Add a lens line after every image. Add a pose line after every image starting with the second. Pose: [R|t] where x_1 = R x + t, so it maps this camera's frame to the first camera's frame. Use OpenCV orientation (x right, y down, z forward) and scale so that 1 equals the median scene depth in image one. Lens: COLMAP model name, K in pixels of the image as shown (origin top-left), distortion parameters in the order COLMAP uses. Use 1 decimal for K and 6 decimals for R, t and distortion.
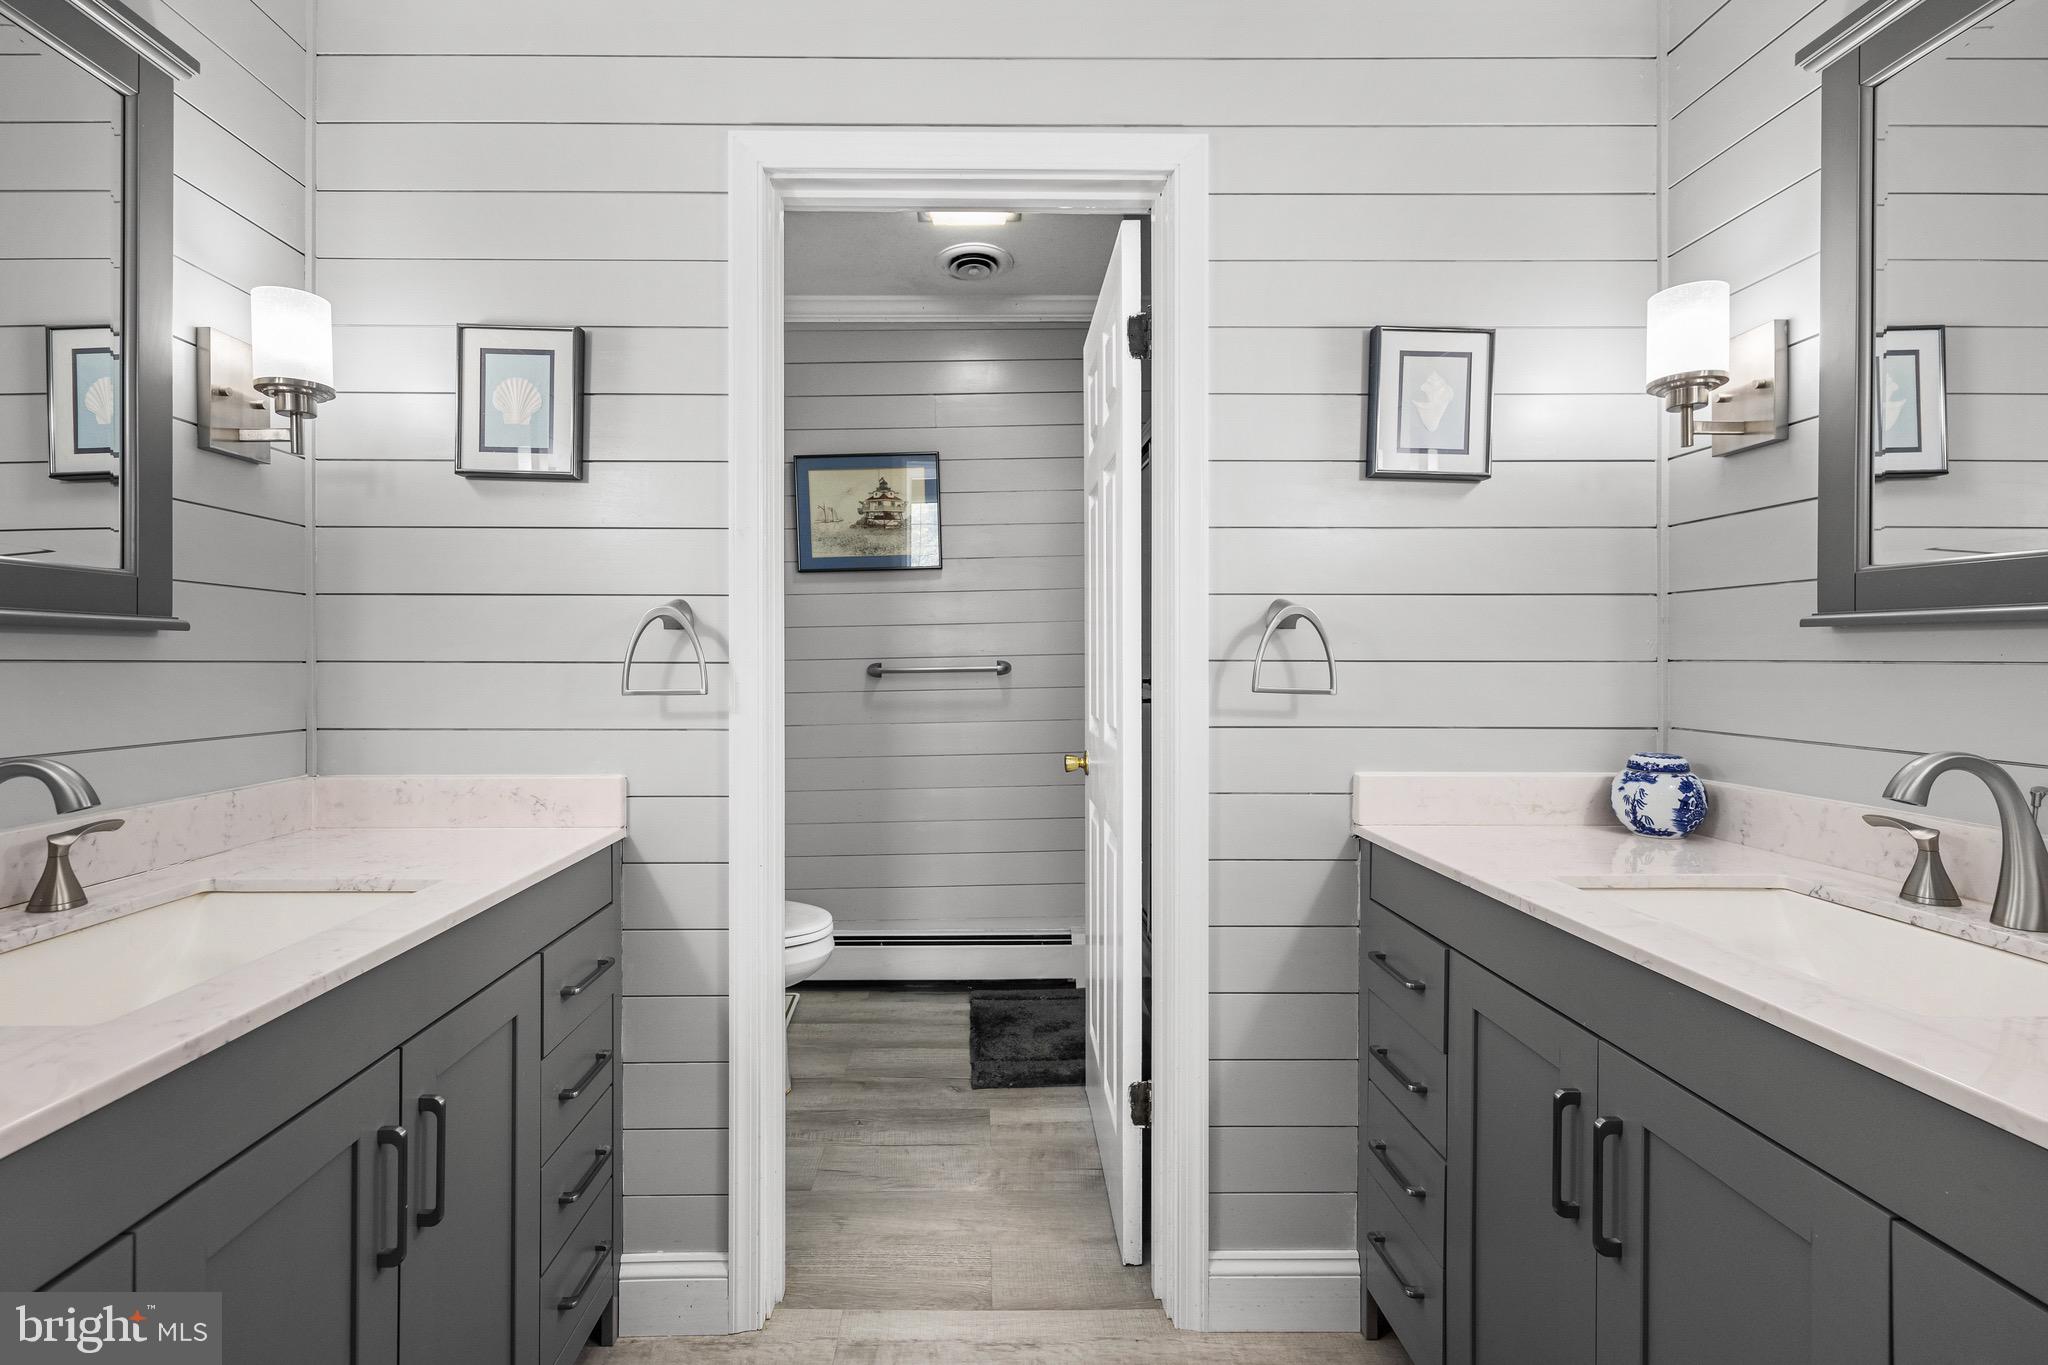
lens RADIAL K [[880.4, 0, 977.2], [0, 880.4, 662.4], [0, 0, 1]] dist [0.001709, 0.002020]
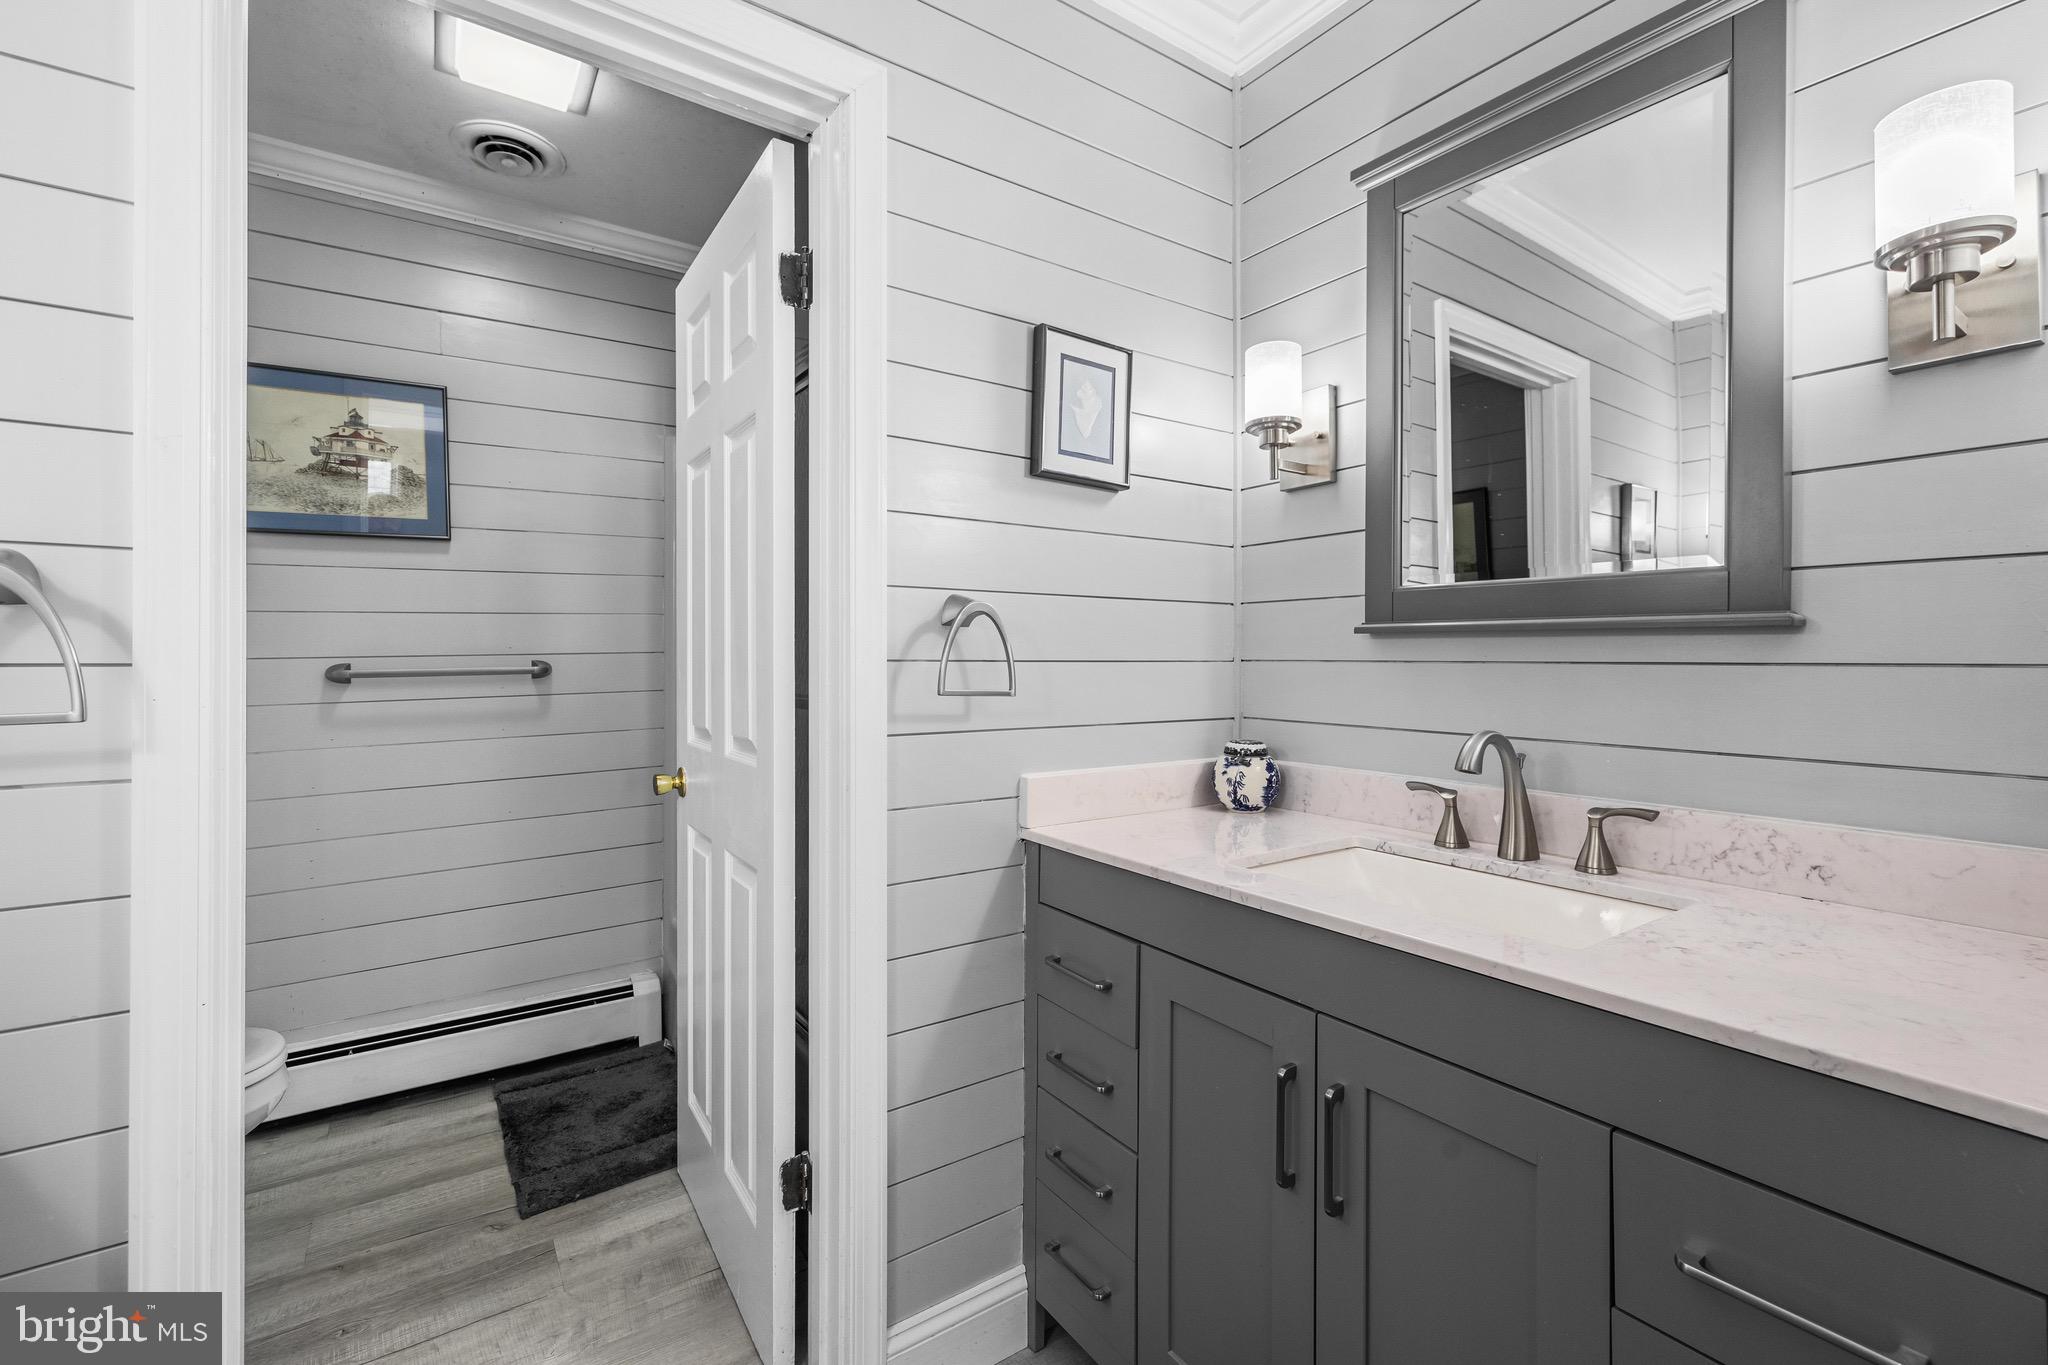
lens RADIAL K [[880.4, 0, 1020.4], [0, 880.4, 656.7], [0, 0, 1]] dist [0.001709, 0.002020]
pose [[0.830551, 0.002135, 0.556939, -0.117958], [0.001186, 0.999984, -0.005601, -0.000860], [-0.556941, 0.005312, 0.830535, 0.188070]]
